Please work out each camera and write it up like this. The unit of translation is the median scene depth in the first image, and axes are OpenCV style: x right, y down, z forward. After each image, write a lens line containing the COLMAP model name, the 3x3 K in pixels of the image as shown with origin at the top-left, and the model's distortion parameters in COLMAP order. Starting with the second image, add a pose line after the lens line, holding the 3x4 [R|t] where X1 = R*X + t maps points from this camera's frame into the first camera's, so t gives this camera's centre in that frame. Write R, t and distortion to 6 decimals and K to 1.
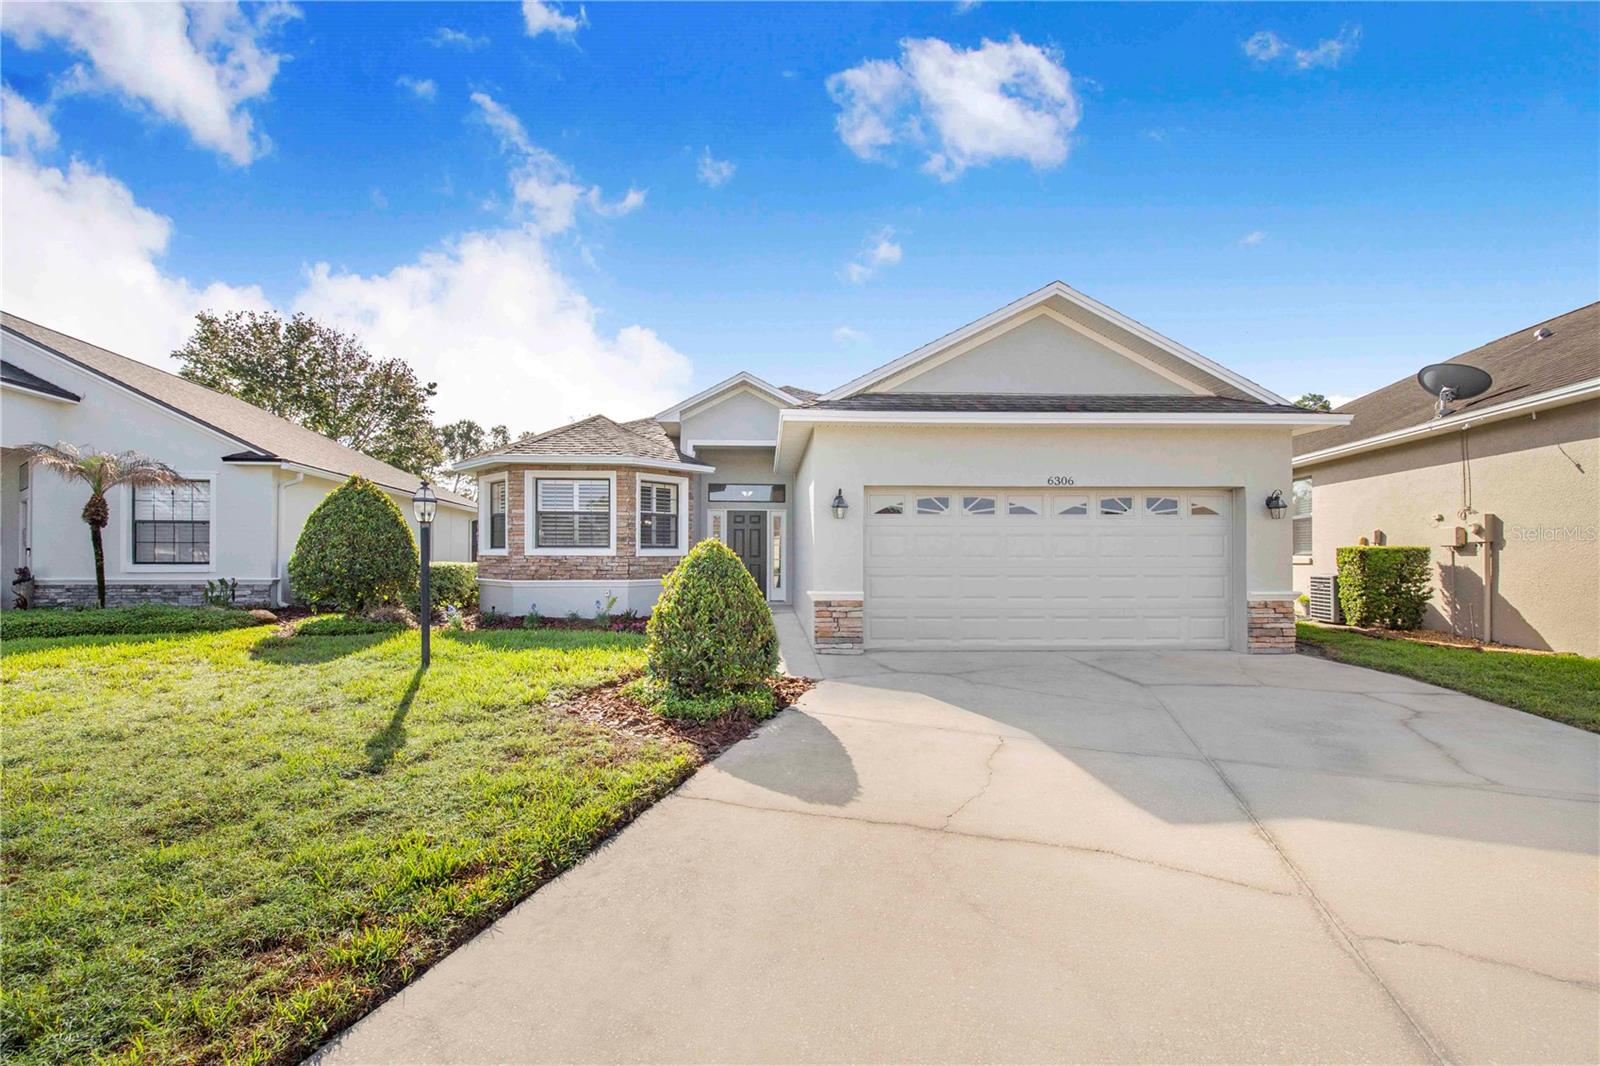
lens RADIAL K [[638.7, 0, 800.8], [0, 638.7, 531.8], [0, 0, 1]] dist [0.037464, -0.019445]
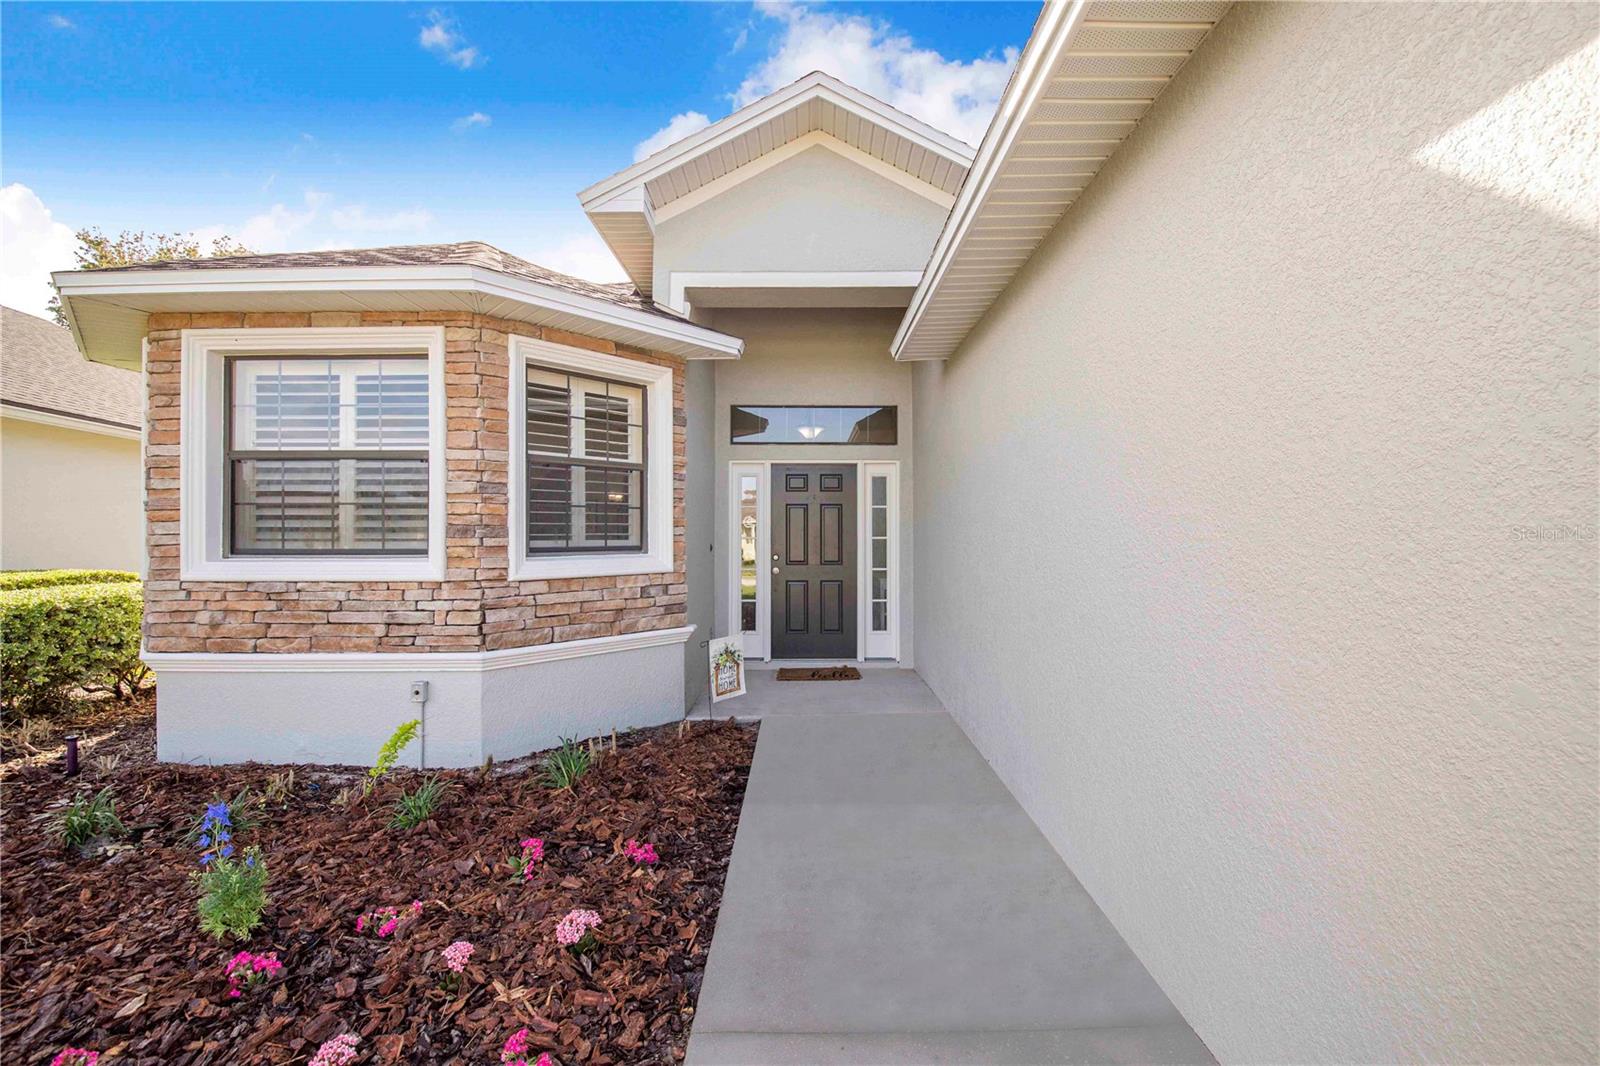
lens RADIAL K [[638.7, 0, 800.8], [0, 638.7, 531.8], [0, 0, 1]] dist [0.037464, -0.019445]
pose [[0.998037, -0.004886, -0.062439, -0.075352], [0.006628, 0.999593, 0.027730, 0.003782], [0.062278, -0.028090, 0.997663, 0.622870]]
